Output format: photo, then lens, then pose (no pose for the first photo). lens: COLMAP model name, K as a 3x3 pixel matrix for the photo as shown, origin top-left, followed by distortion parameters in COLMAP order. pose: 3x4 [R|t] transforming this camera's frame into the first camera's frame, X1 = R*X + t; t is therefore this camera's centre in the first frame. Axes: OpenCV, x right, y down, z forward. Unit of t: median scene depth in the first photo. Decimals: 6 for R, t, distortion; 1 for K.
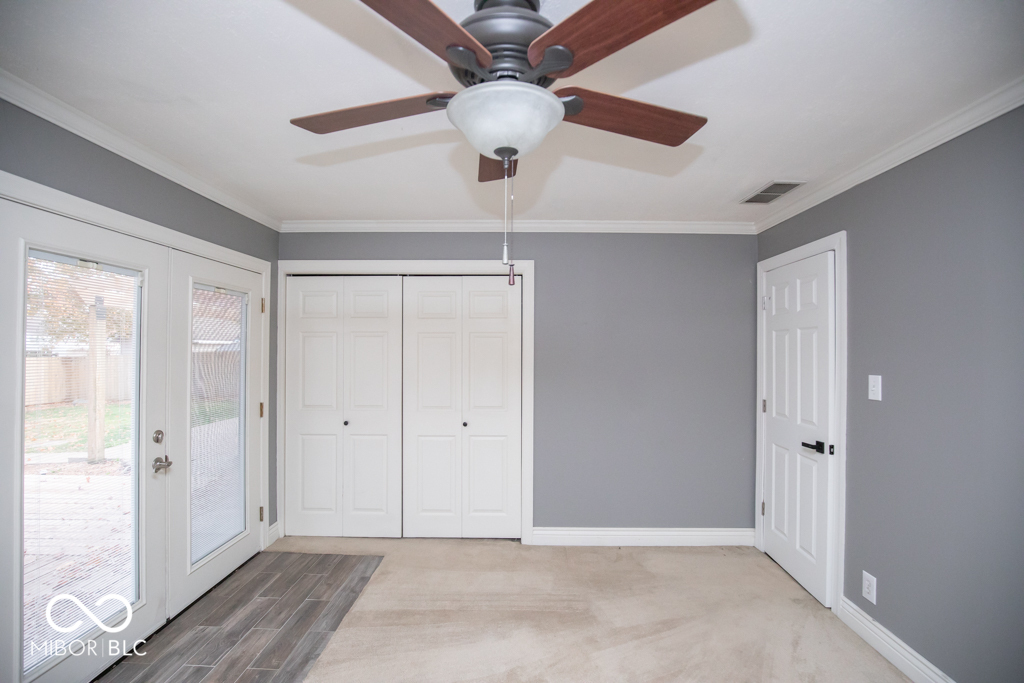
lens RADIAL K [[479.1, 0, 516.9], [0, 479.1, 344.1], [0, 0, 1]] dist [-0.033166, 0.004204]
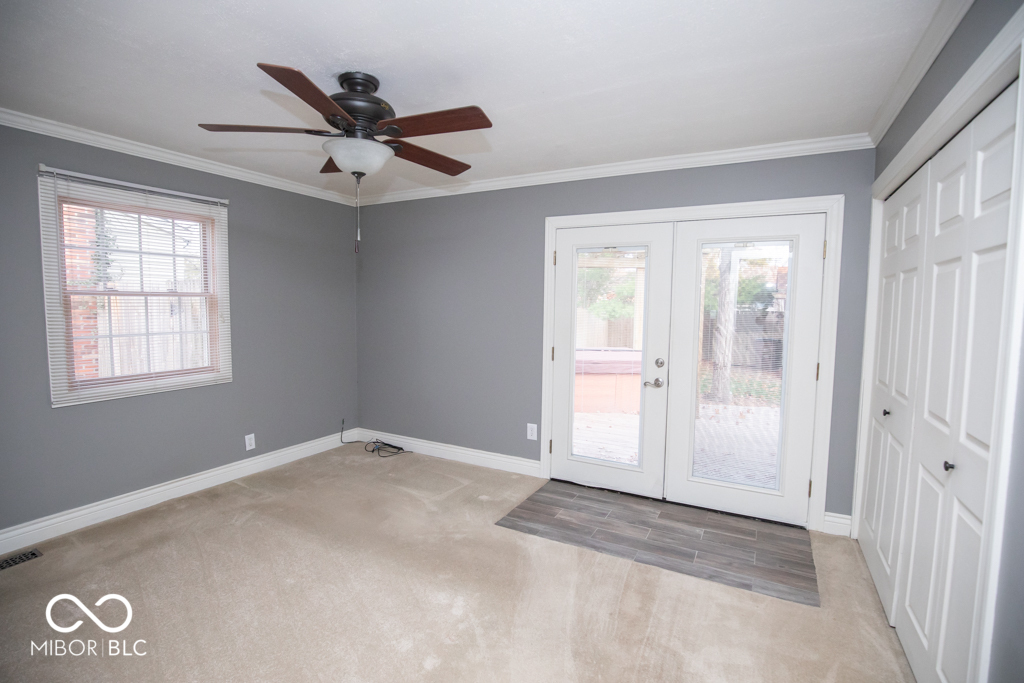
lens RADIAL K [[479.1, 0, 511.3], [0, 479.1, 339.5], [0, 0, 1]] dist [-0.033166, 0.004204]
pose [[-0.470584, 0.054750, -0.880655, 0.546966], [-0.007892, 0.997772, 0.066248, 0.028402], [0.882320, 0.038125, -0.469104, 1.013235]]
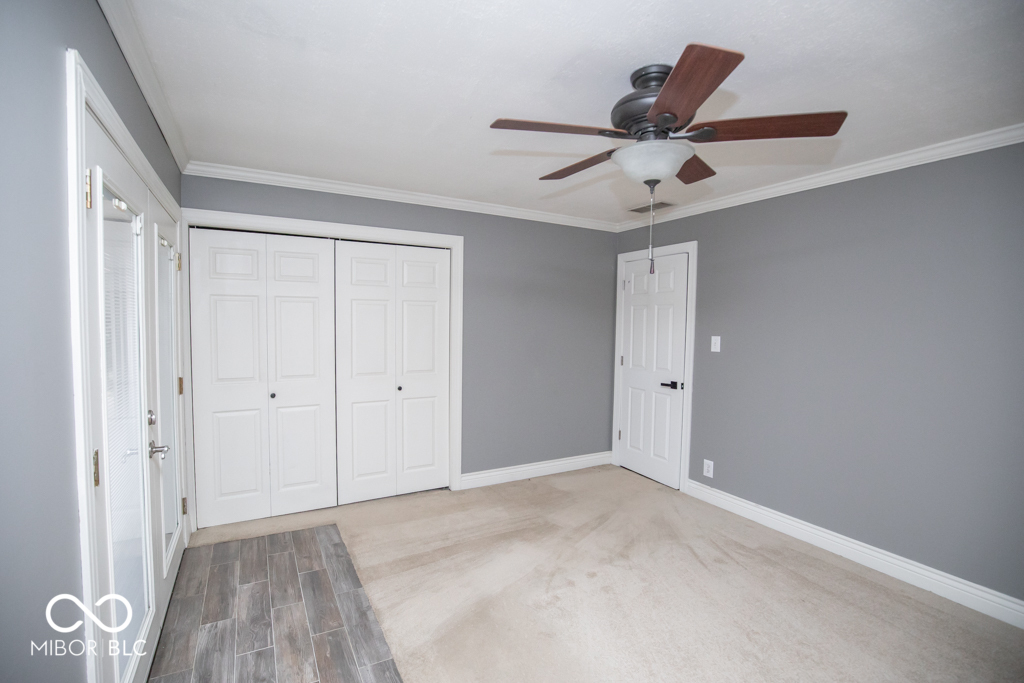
lens RADIAL K [[479.1, 0, 528.0], [0, 479.1, 344.4], [0, 0, 1]] dist [-0.033166, 0.004204]
pose [[0.856038, -0.018728, 0.516574, -0.491161], [-0.016224, 0.997878, 0.063063, 0.001876], [-0.516659, -0.062366, 0.853917, -0.039530]]
